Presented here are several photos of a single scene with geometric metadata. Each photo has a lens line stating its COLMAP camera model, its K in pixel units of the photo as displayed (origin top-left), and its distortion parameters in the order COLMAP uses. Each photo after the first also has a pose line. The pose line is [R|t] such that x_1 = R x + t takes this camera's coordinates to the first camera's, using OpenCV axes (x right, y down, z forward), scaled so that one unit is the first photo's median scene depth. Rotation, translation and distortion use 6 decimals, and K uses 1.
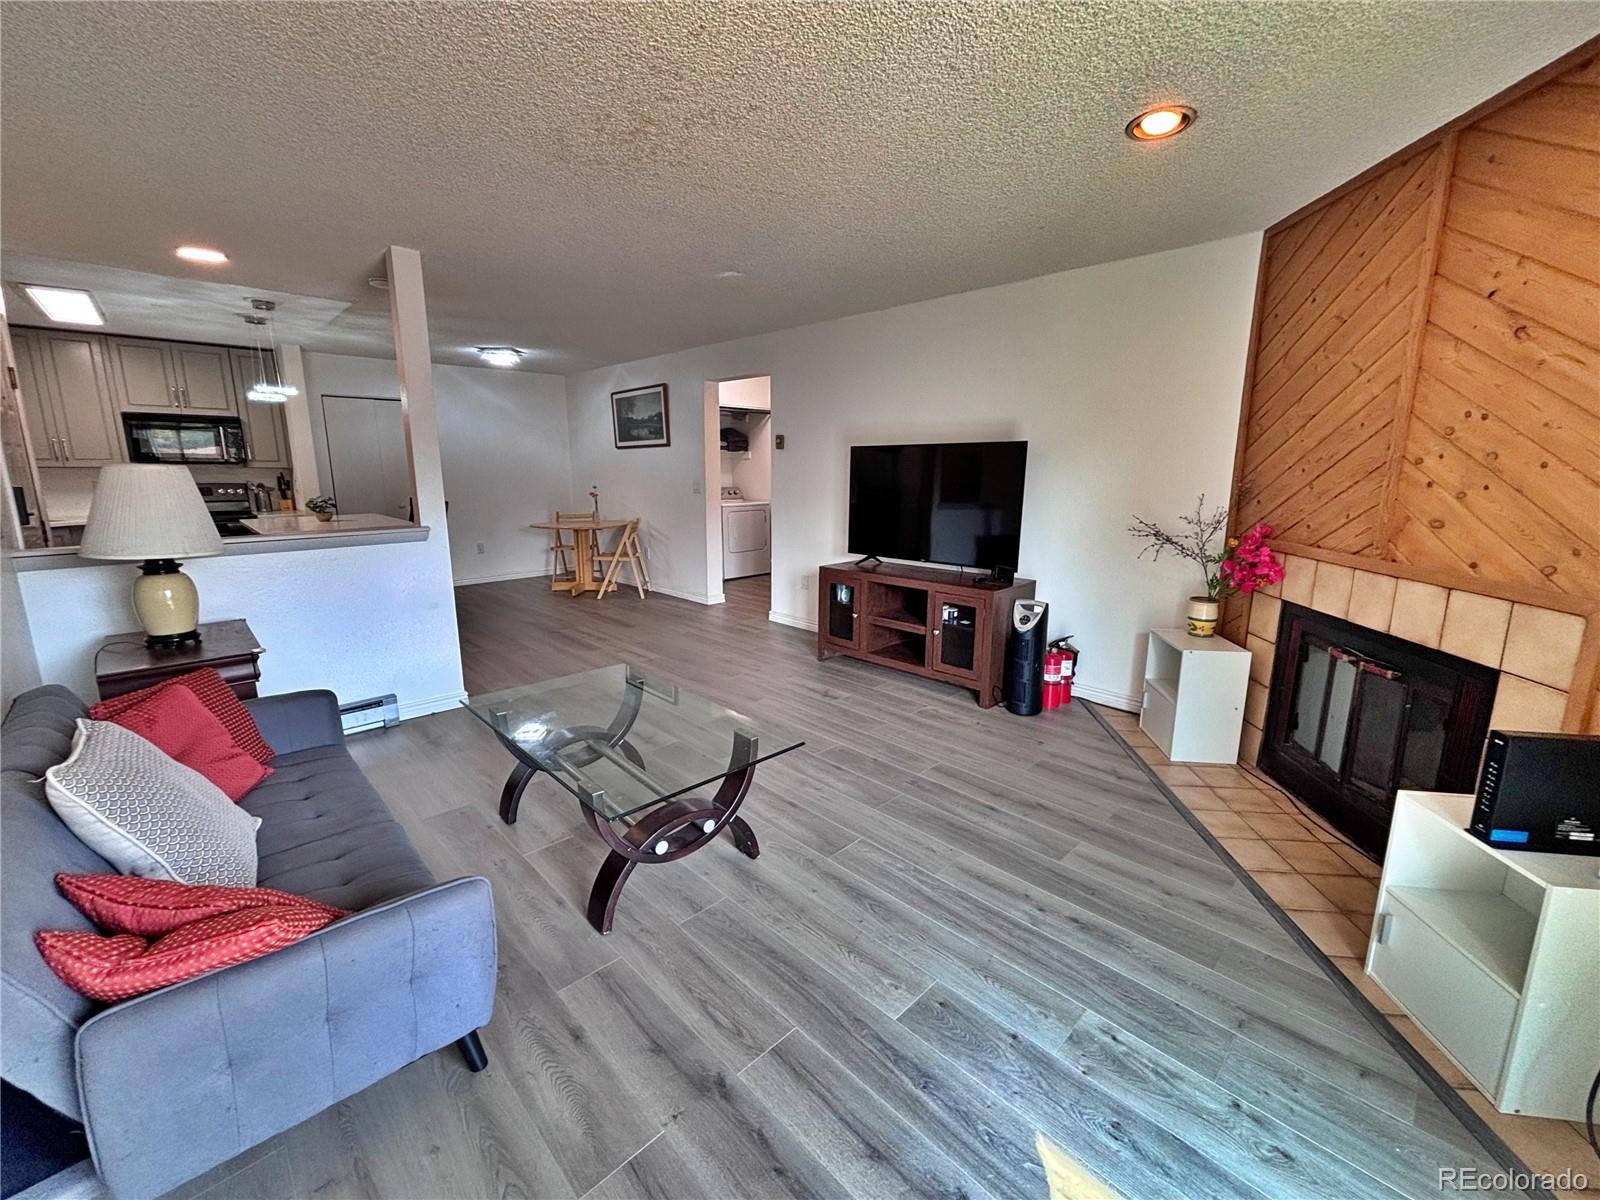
lens RADIAL K [[661.0, 0, 793.5], [0, 661.0, 594.6], [0, 0, 1]] dist [0.001723, 0.000417]
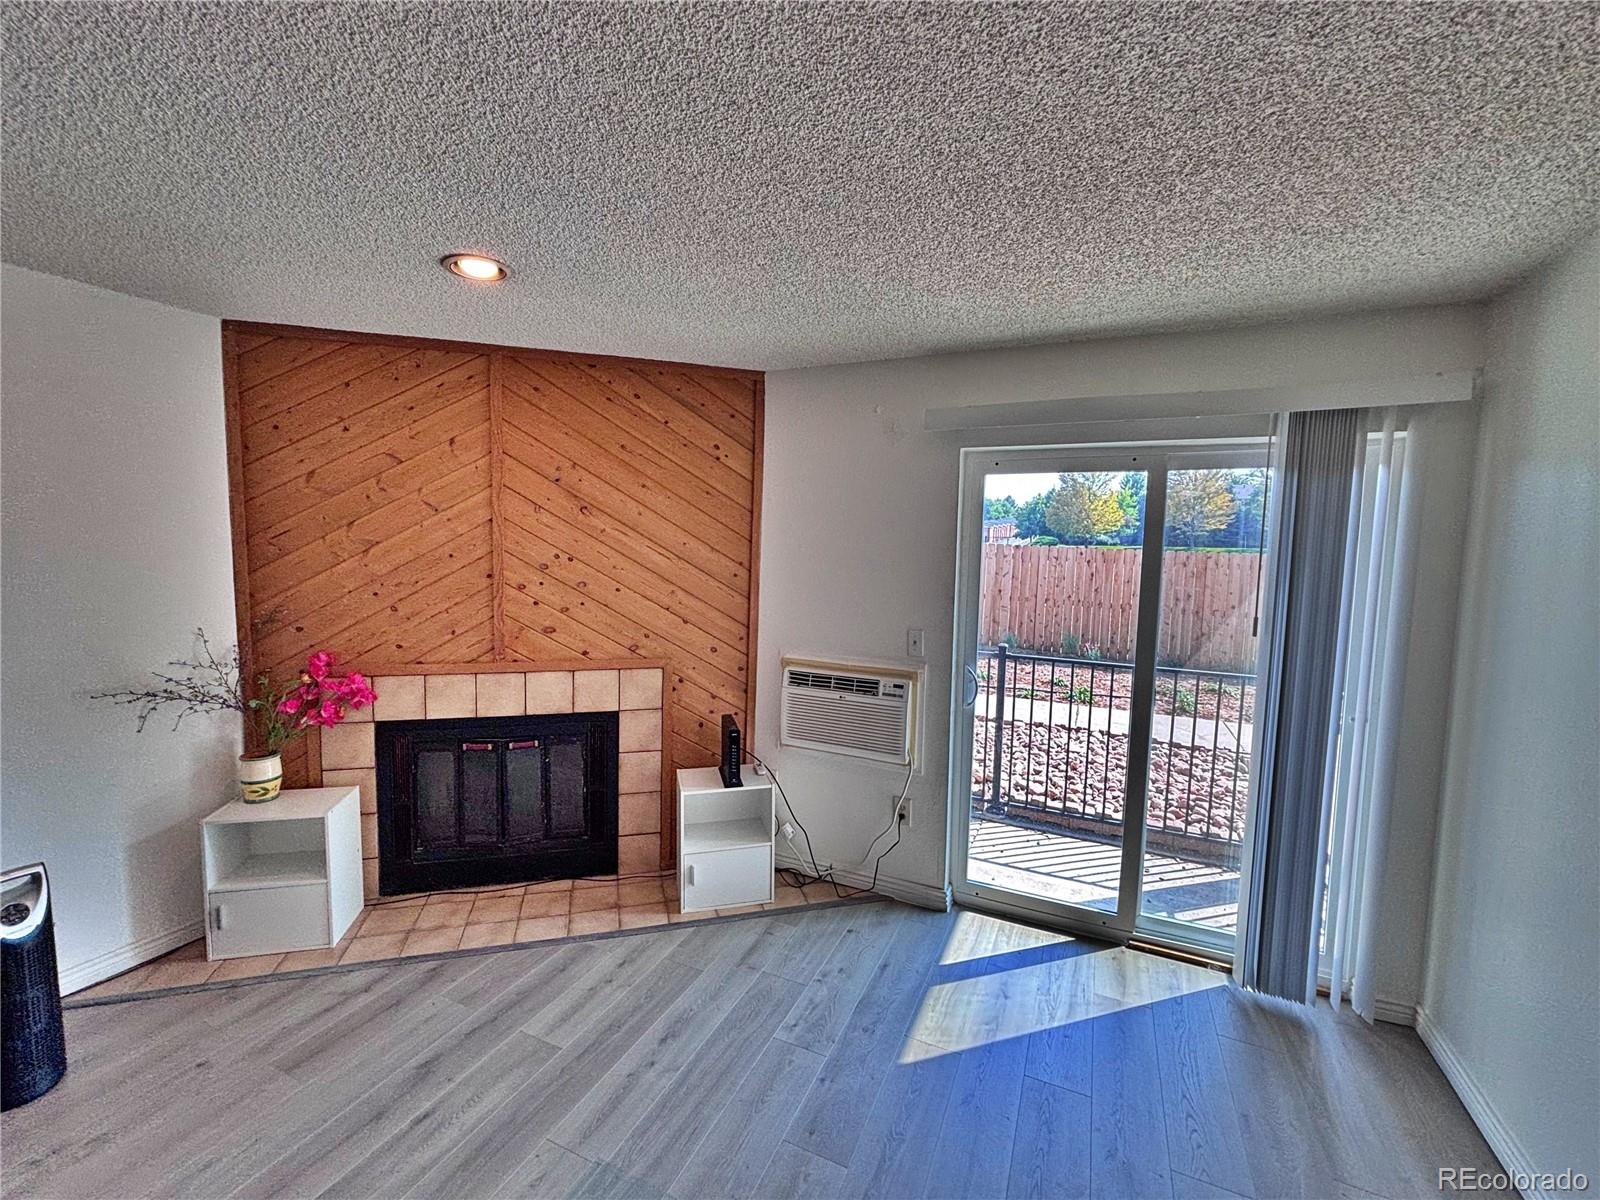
lens RADIAL K [[661.0, 0, 806.8], [0, 661.0, 595.2], [0, 0, 1]] dist [0.001723, 0.000417]
pose [[-0.370845, -0.087169, 0.924595, -0.541870], [0.156275, 0.975531, 0.154651, -0.309412], [-0.915452, 0.201842, -0.348148, 0.958895]]
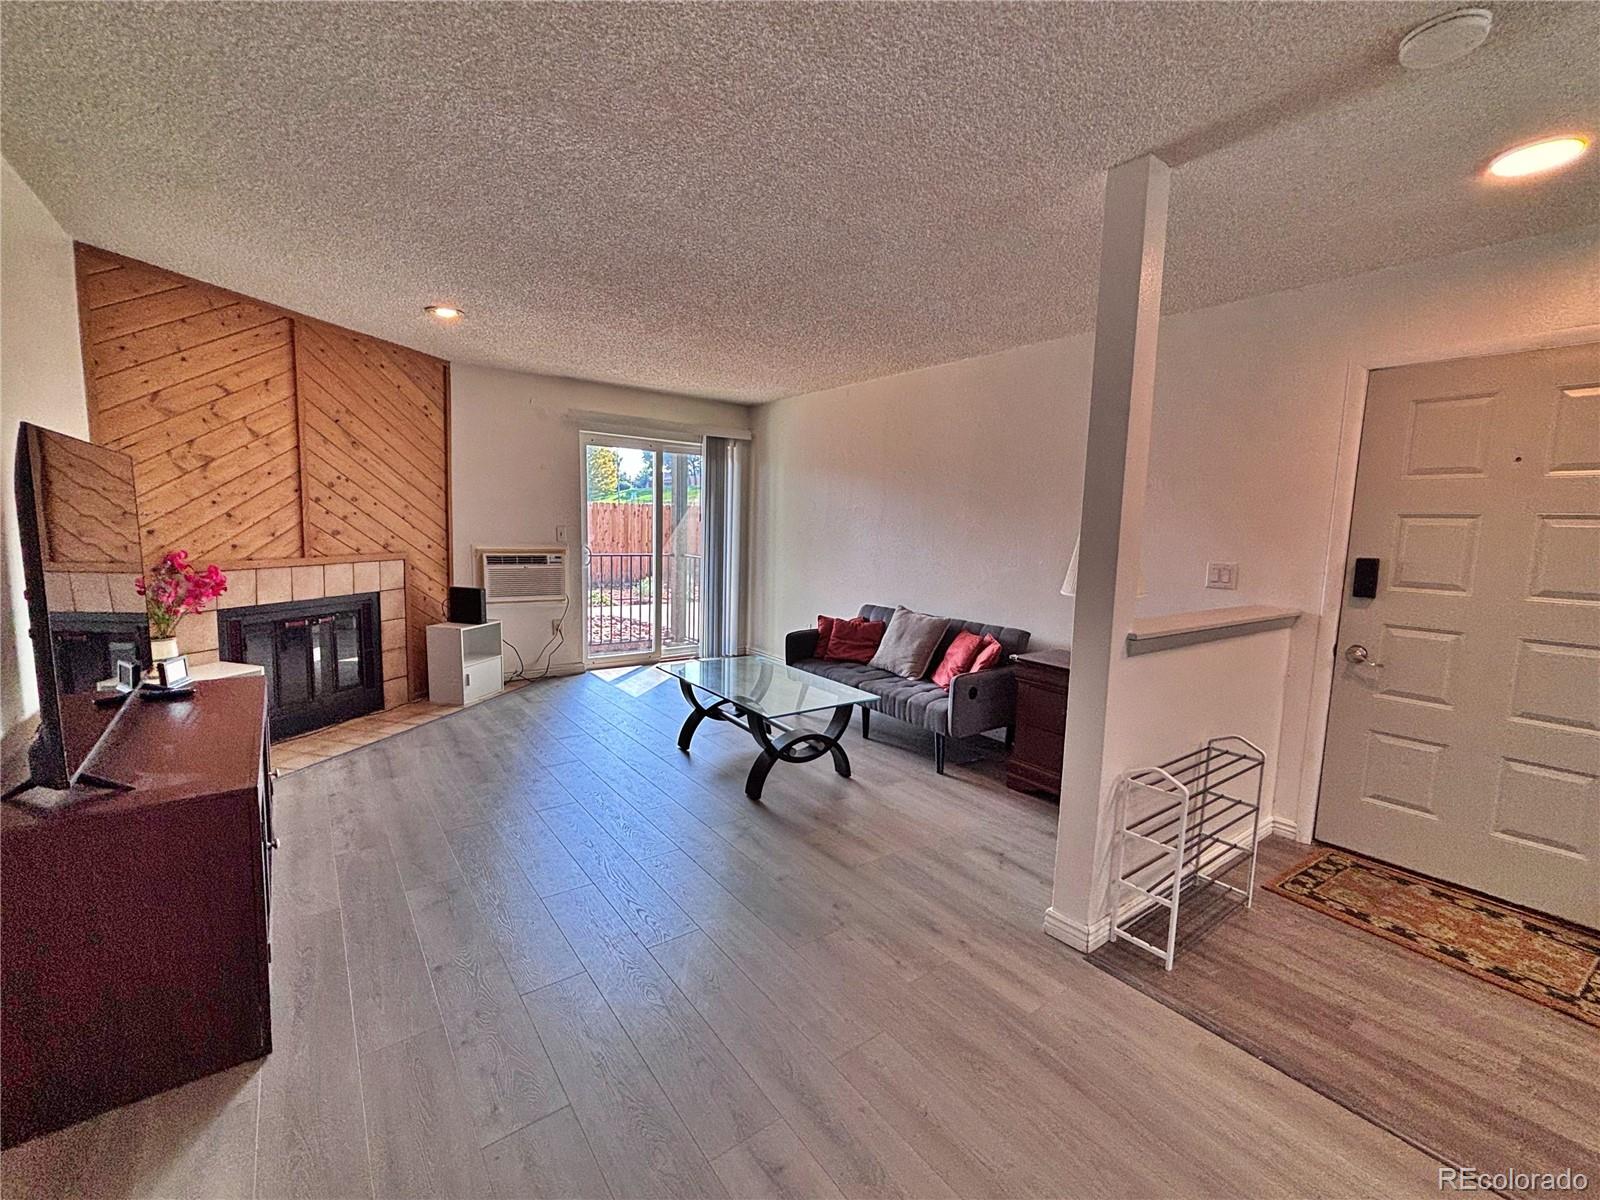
lens RADIAL K [[661.0, 0, 795.8], [0, 661.0, 588.8], [0, 0, 1]] dist [0.001723, 0.000417]
pose [[-0.990761, -0.053244, 0.124727, -0.586813], [-0.013769, 0.954446, 0.298067, -0.533956], [-0.134915, 0.293596, -0.946361, 2.641545]]
